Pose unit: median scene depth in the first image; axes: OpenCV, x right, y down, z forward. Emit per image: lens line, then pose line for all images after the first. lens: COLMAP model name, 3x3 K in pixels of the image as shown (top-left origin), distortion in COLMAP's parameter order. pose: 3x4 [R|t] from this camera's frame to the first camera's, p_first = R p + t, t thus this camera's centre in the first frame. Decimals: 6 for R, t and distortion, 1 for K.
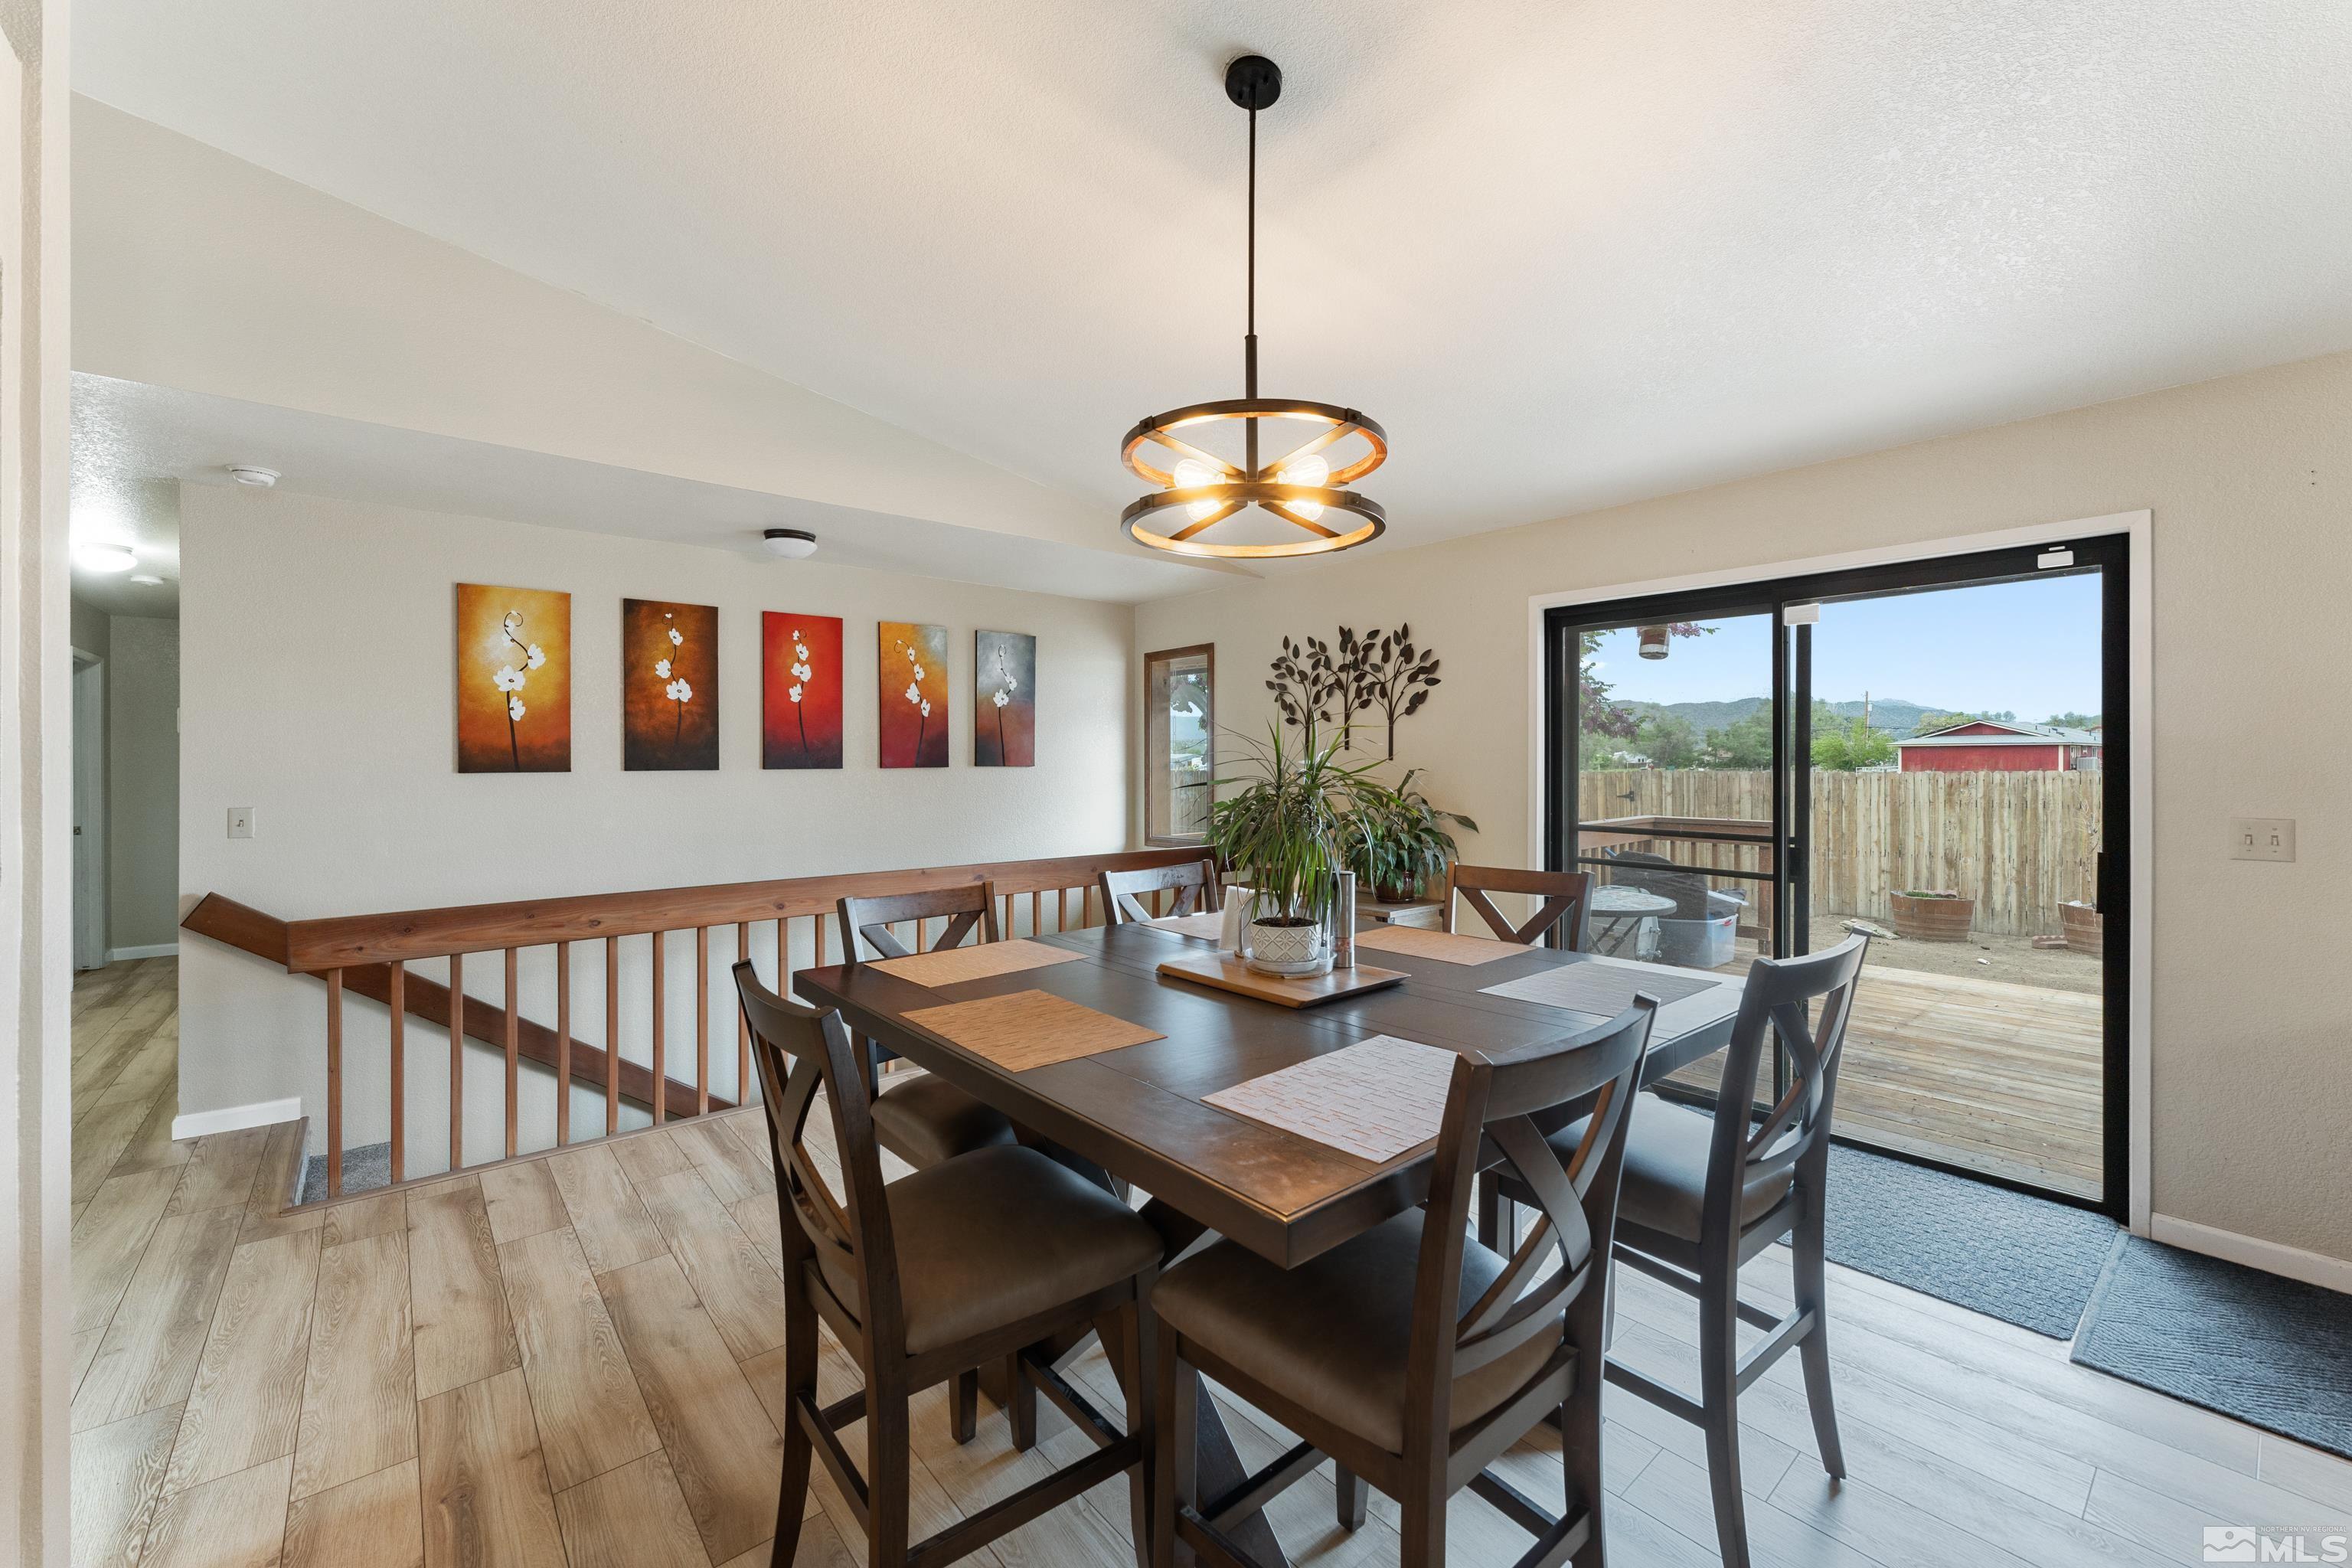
lens RADIAL K [[937.8, 0, 1184.5], [0, 937.8, 762.9], [0, 0, 1]] dist [0.002431, 0.000050]
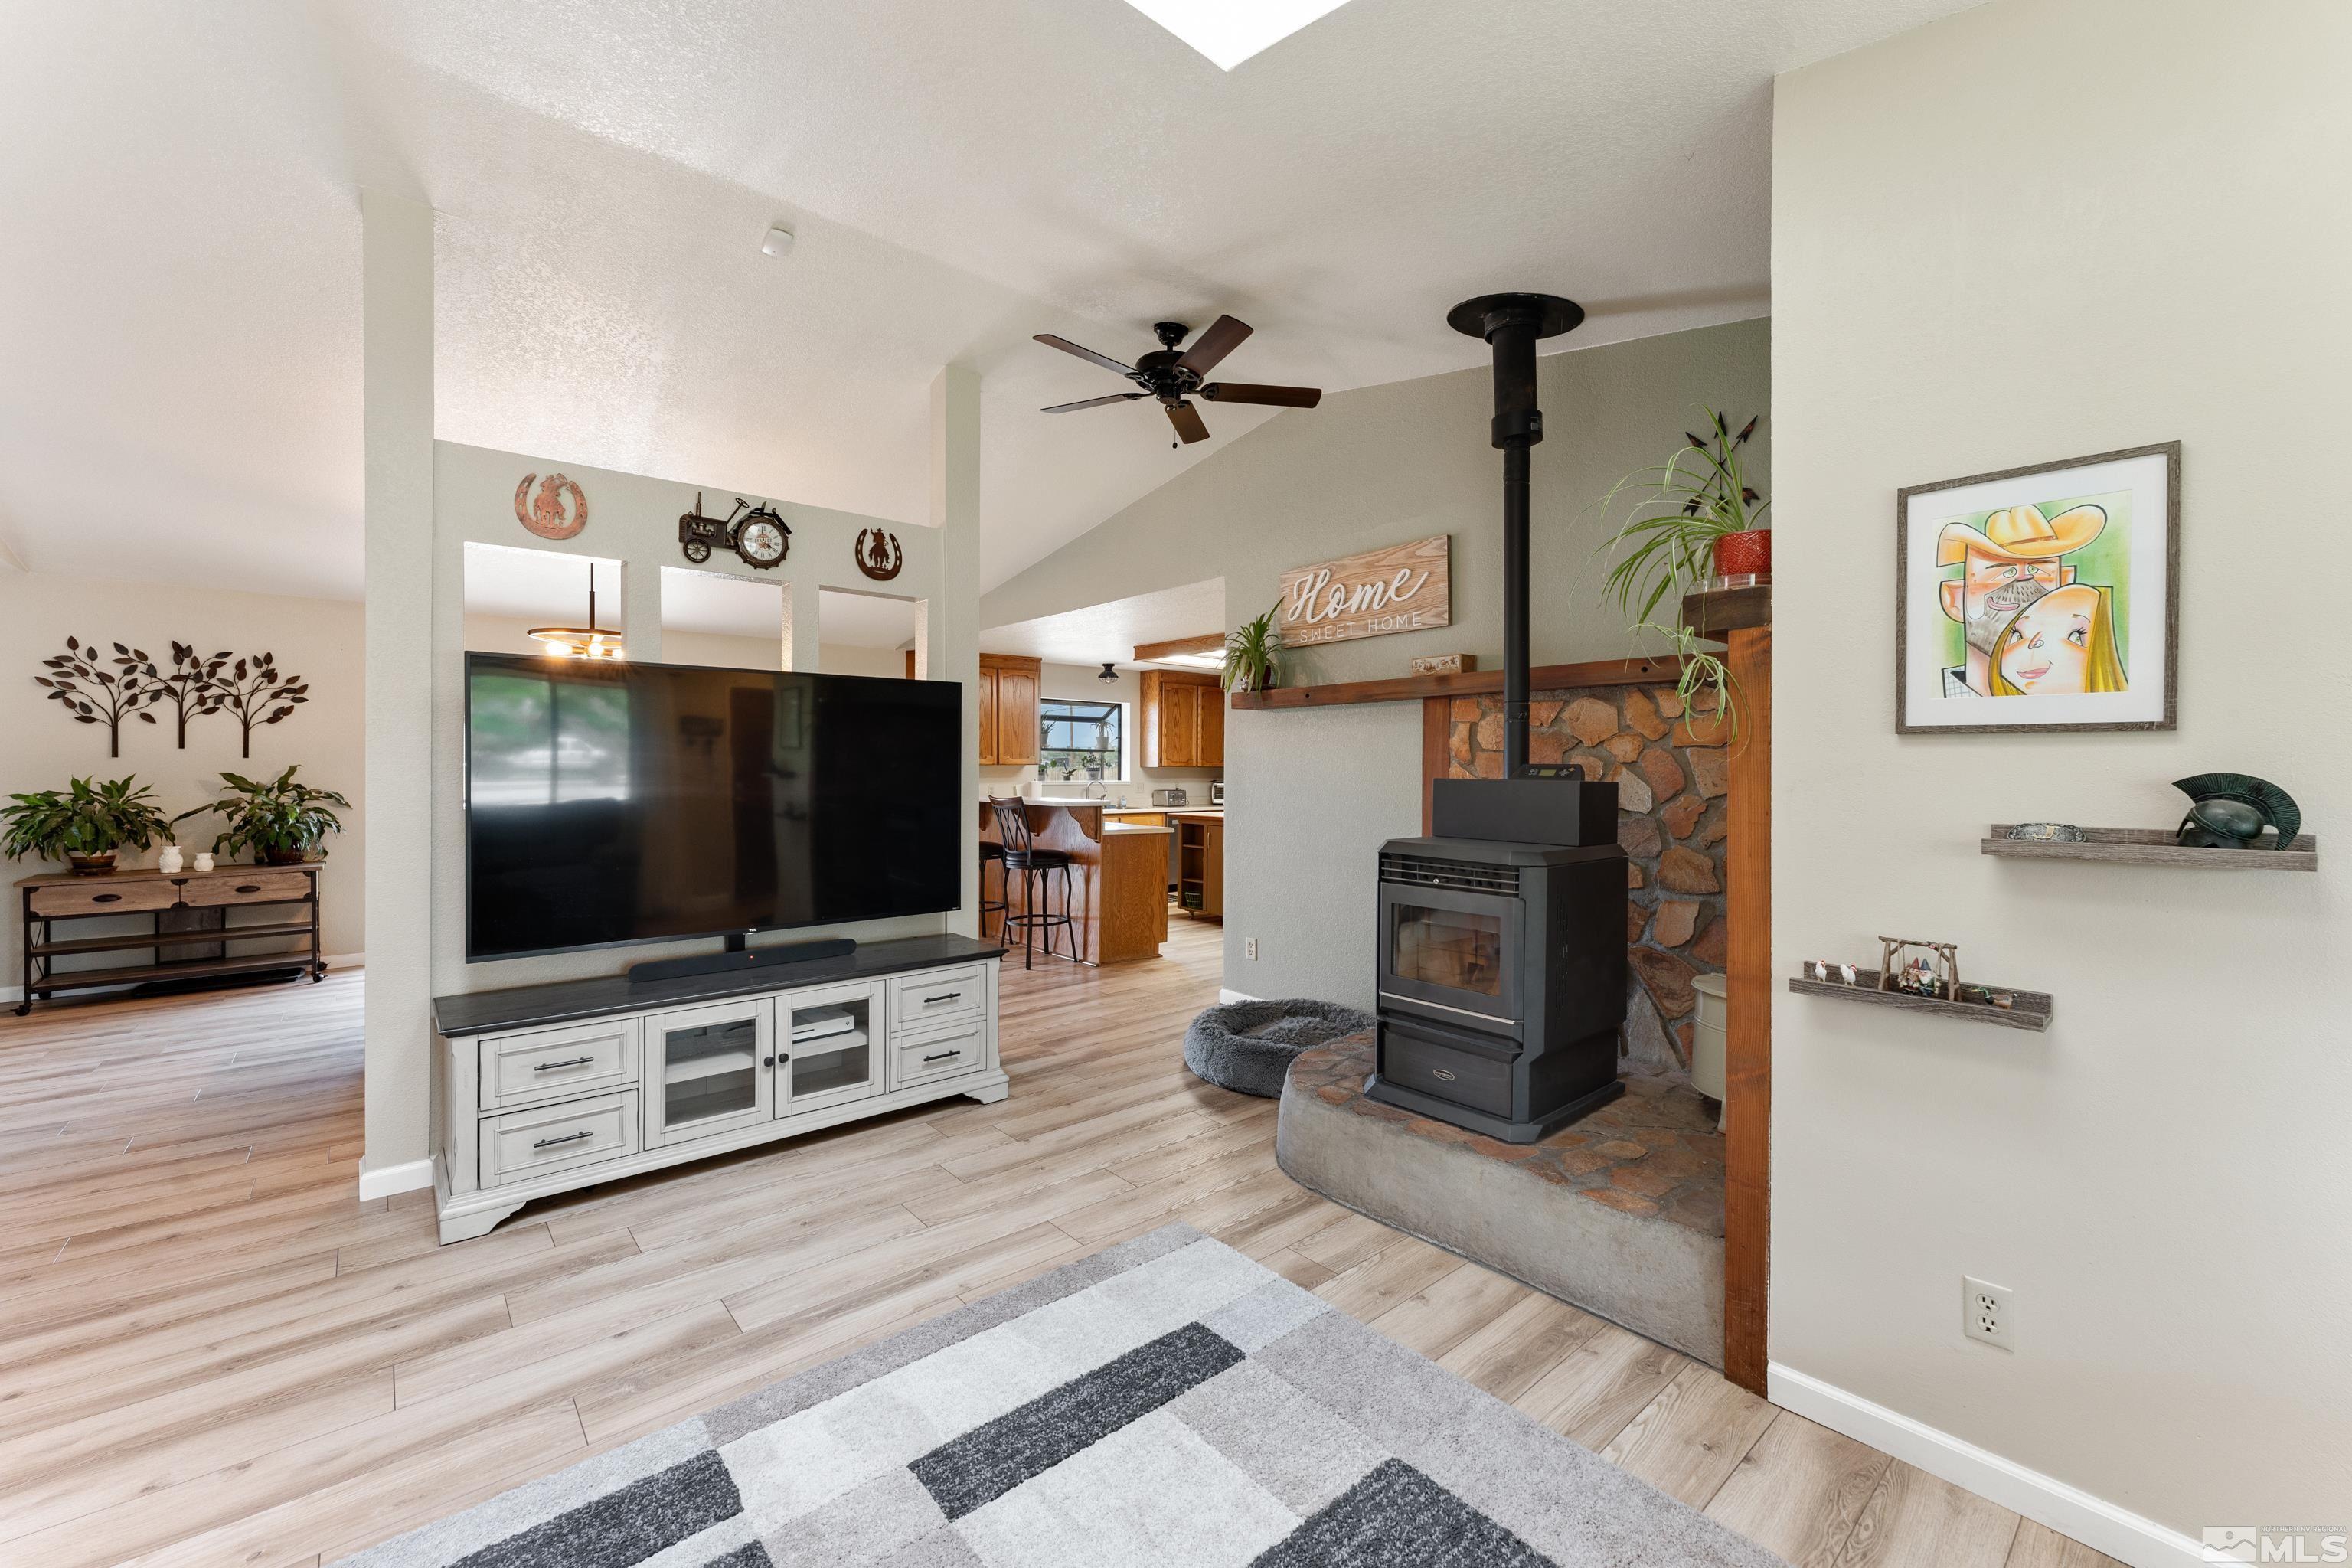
lens RADIAL K [[937.8, 0, 1175.4], [0, 937.8, 770.5], [0, 0, 1]] dist [0.002431, 0.000050]
pose [[-0.001851, -0.005259, 0.999984, -1.029580], [-0.007392, 0.999959, 0.005245, -0.001763], [-0.999971, -0.007382, -0.001890, -0.241145]]
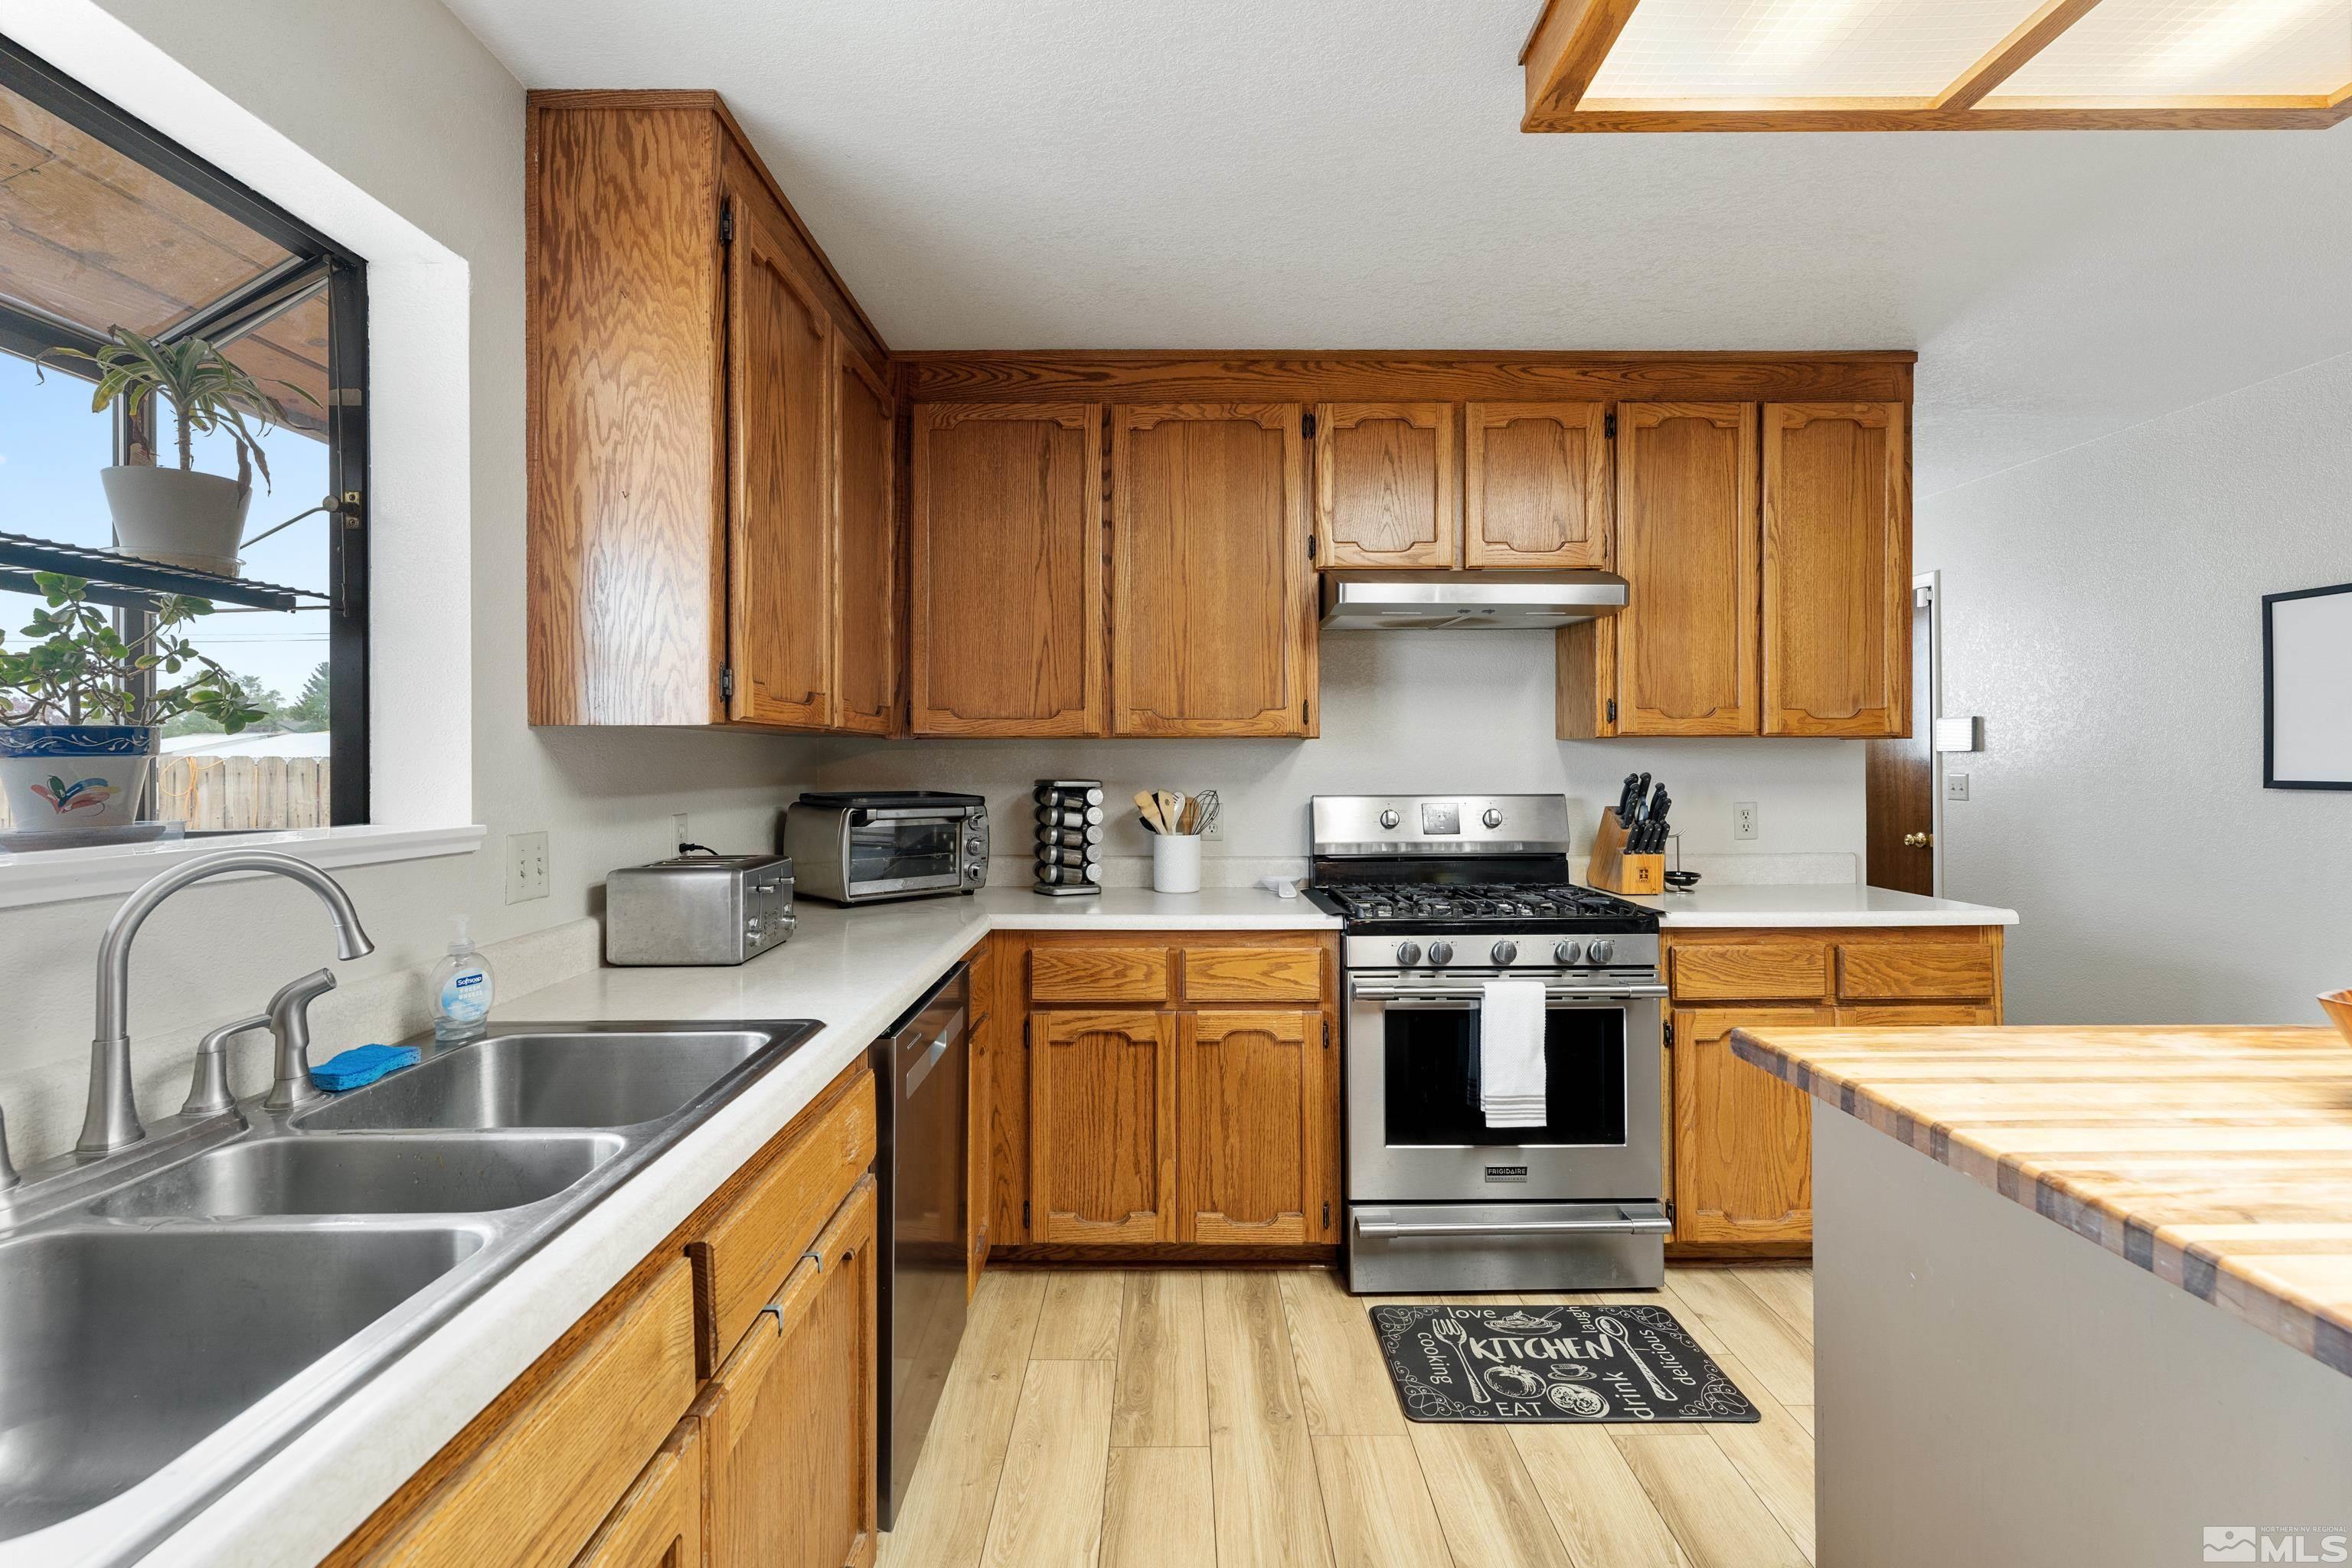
lens RADIAL K [[1041.7, 0, 1176.1], [0, 1041.7, 751.5], [0, 0, 1]] dist [0.002739, -0.001123]
pose [[-0.764327, 0.007068, 0.644790, 0.768055], [0.003472, 0.999971, -0.006846, 0.014427], [-0.644819, -0.002994, -0.764329, -0.027262]]
